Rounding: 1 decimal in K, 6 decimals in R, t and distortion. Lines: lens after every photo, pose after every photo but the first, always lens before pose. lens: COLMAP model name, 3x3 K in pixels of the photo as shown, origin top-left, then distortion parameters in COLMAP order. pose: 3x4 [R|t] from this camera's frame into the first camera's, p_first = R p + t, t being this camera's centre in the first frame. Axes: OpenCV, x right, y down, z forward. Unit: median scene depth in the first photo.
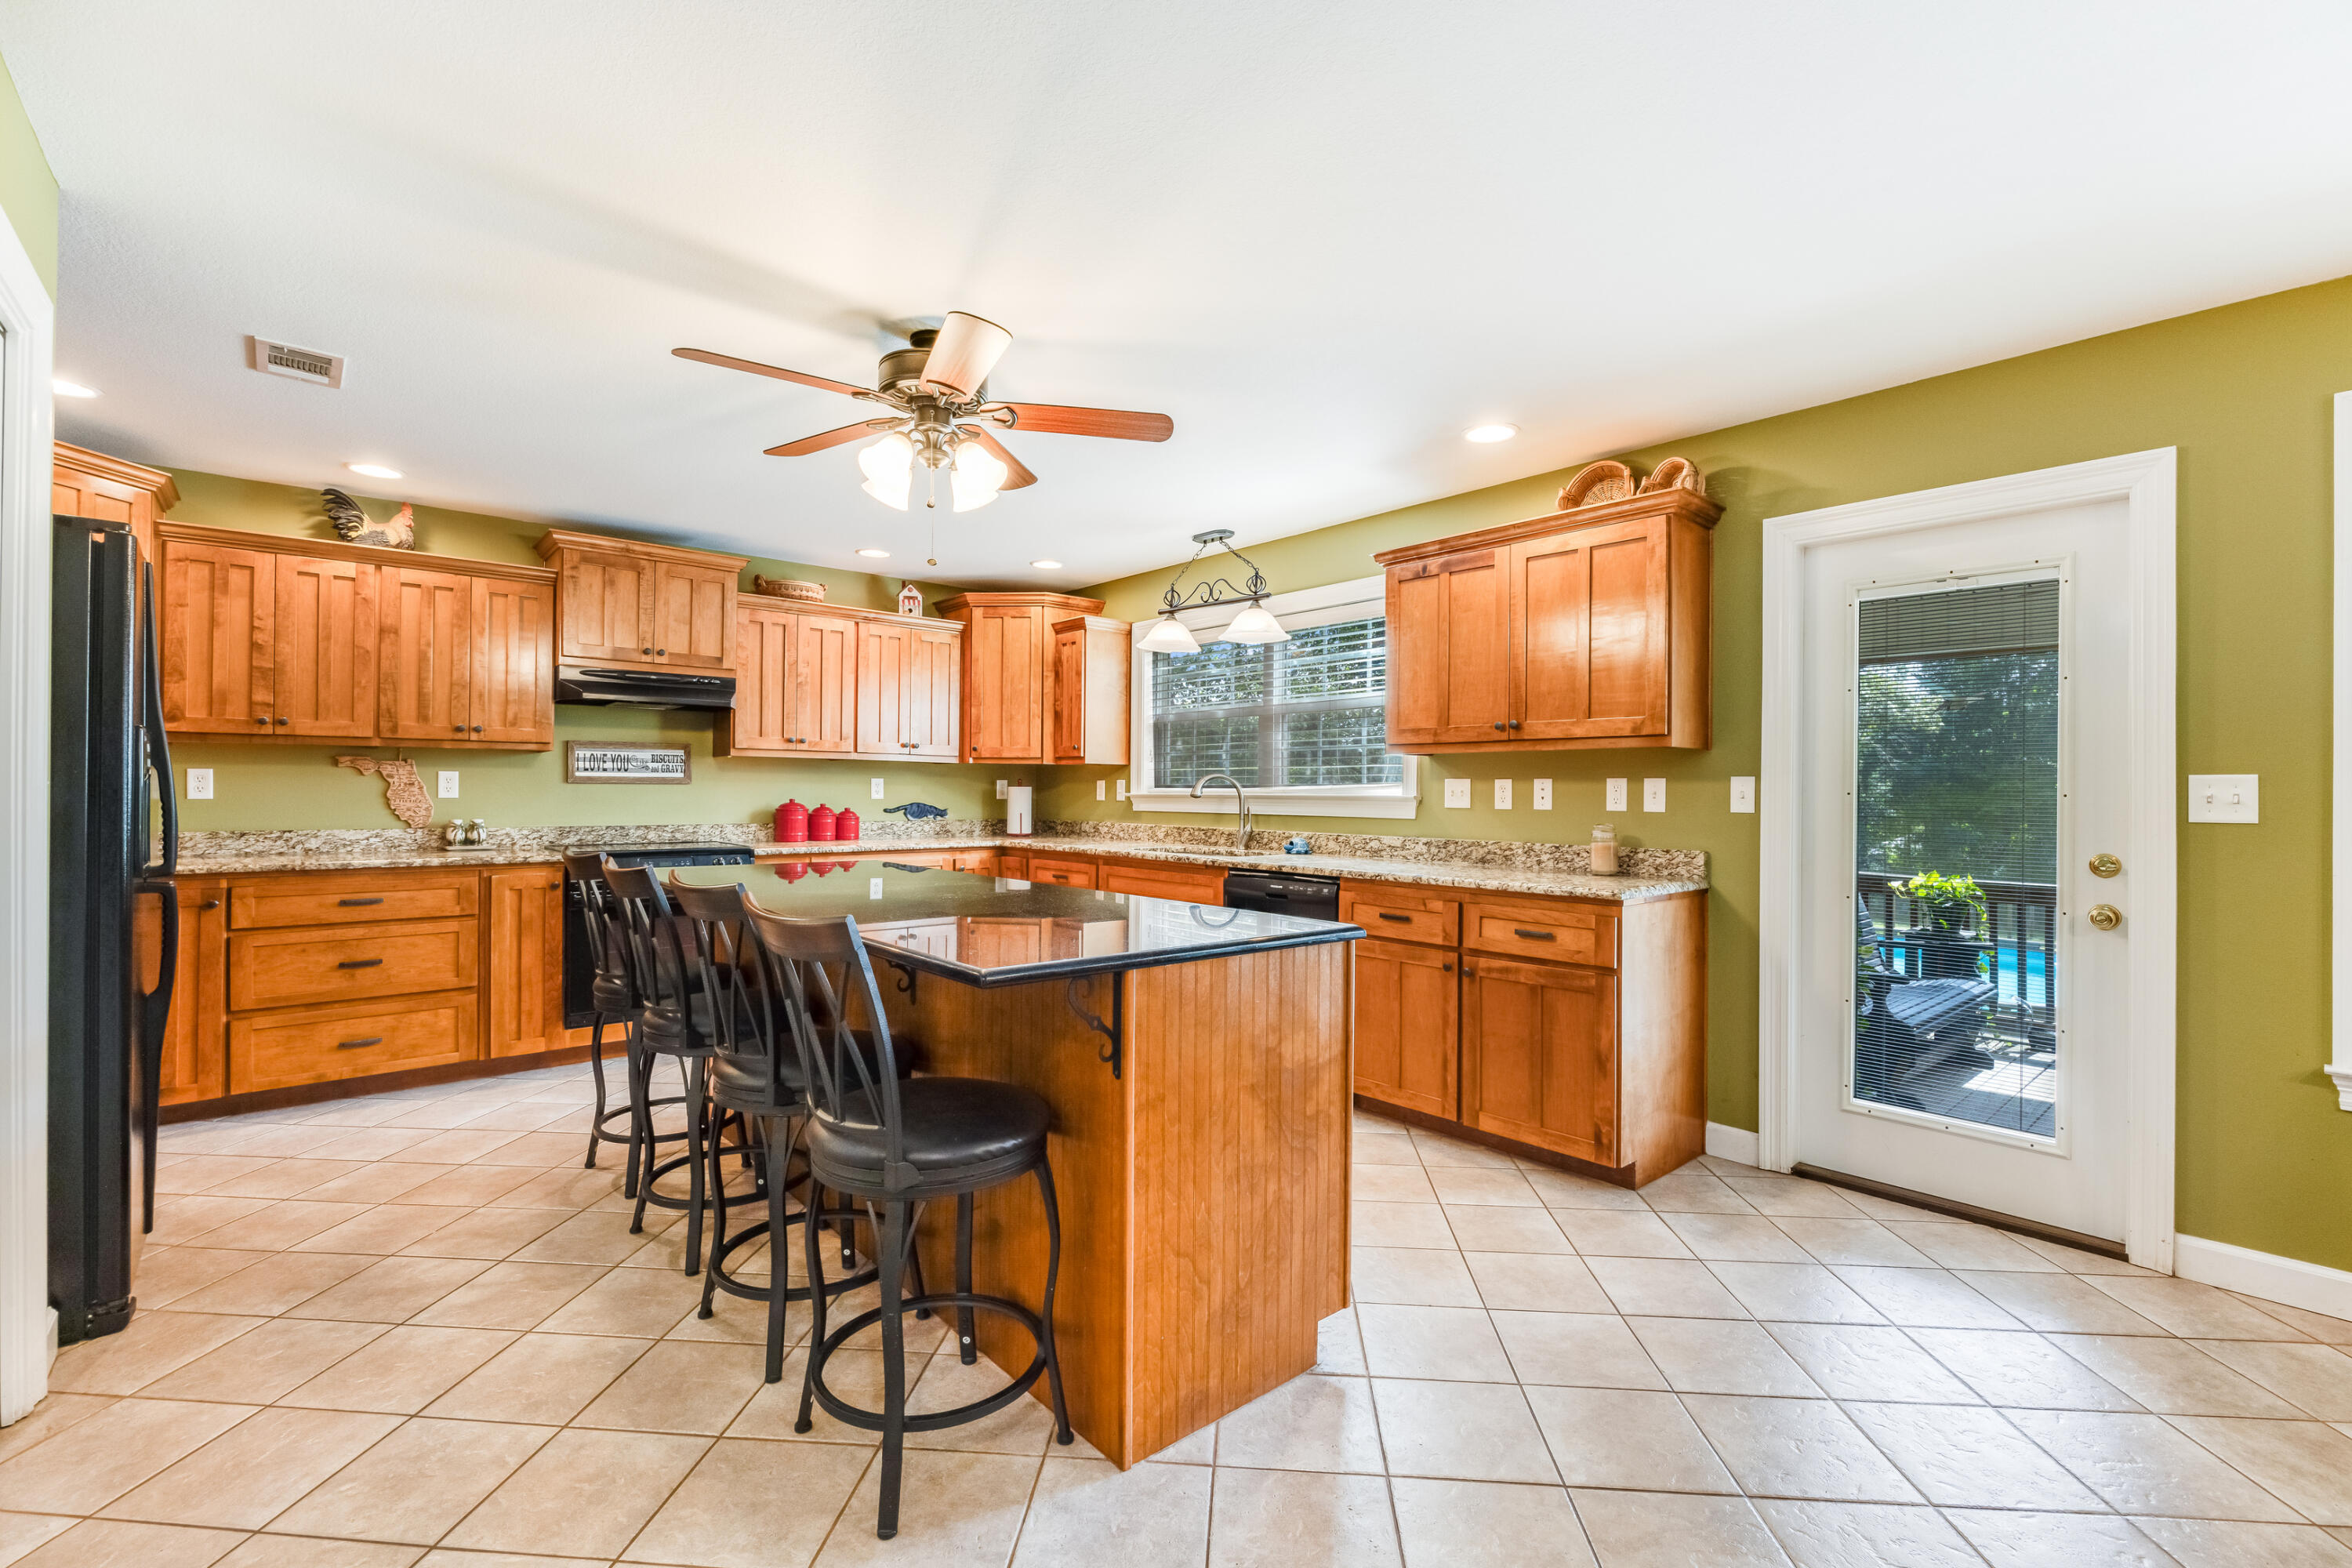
lens RADIAL K [[1023.3, 0, 1178.8], [0, 1023.3, 790.3], [0, 0, 1]] dist [-0.001342, -0.000299]
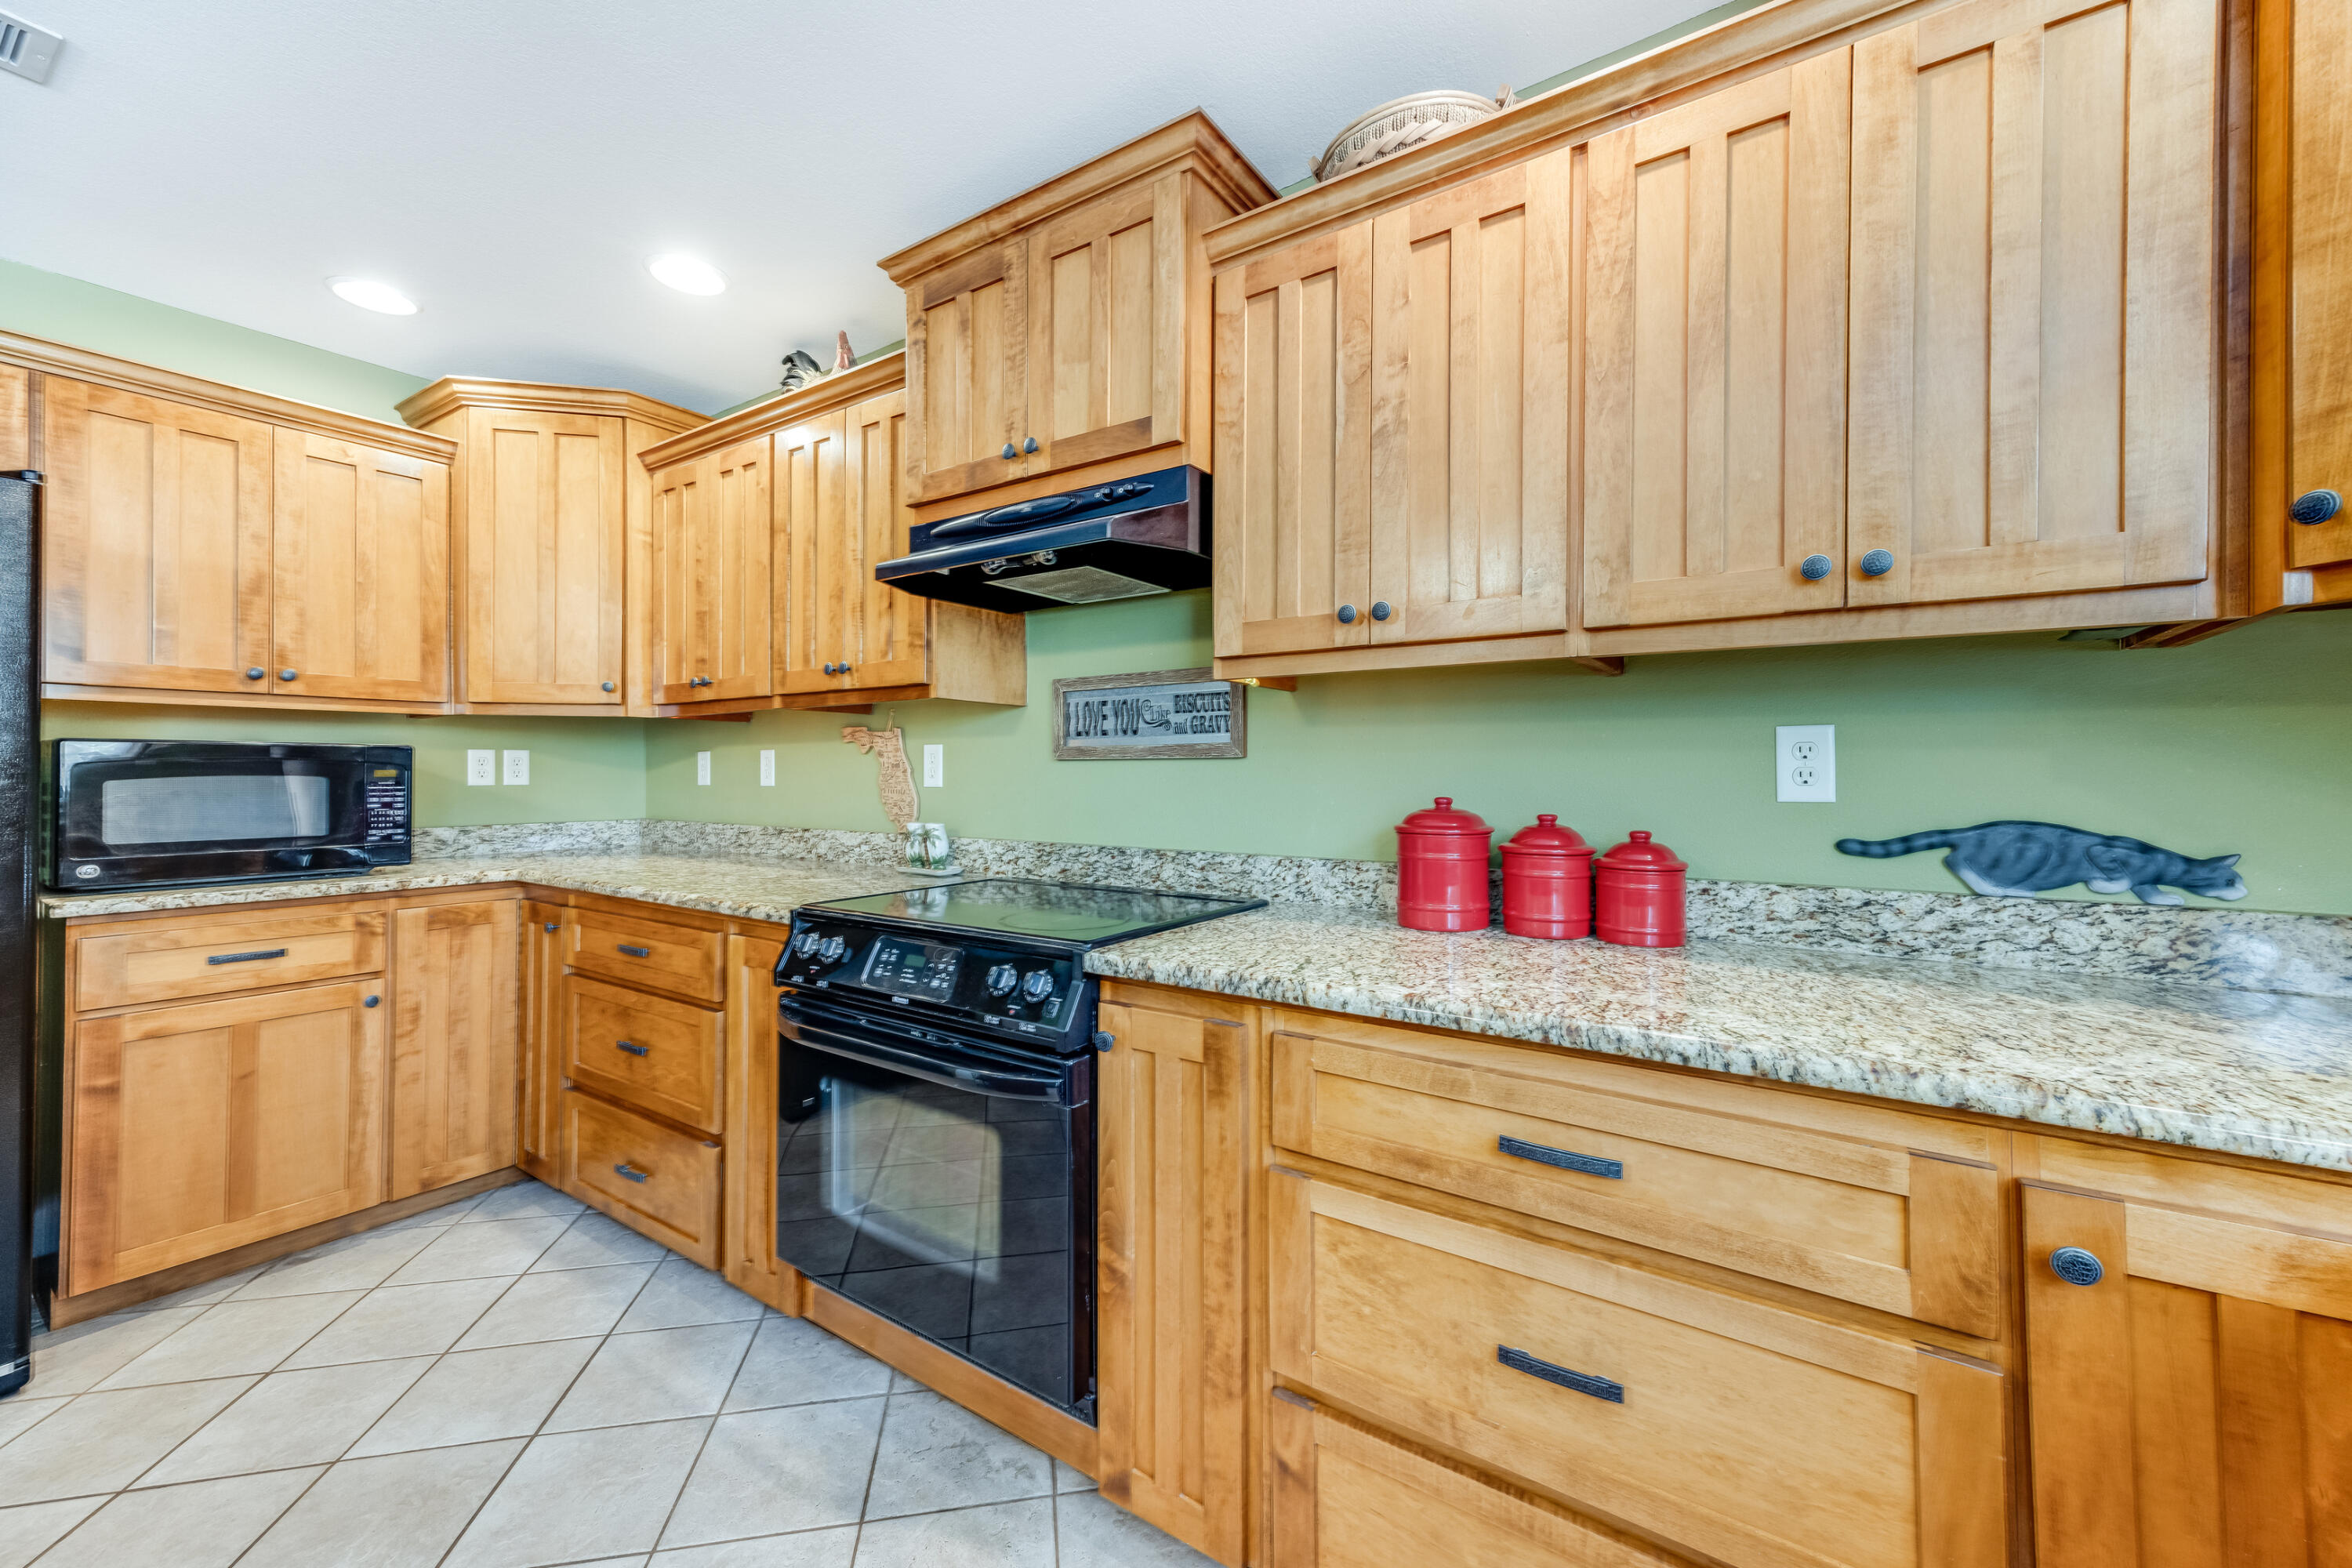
lens RADIAL K [[903.3, 0, 1176.2], [0, 903.3, 768.4], [0, 0, 1]] dist [0.000650, -0.000052]
pose [[0.244319, -0.009655, -0.969647, -0.141650], [0.004126, 0.999952, -0.008917, 0.001541], [0.969686, -0.001822, 0.244347, 1.041232]]
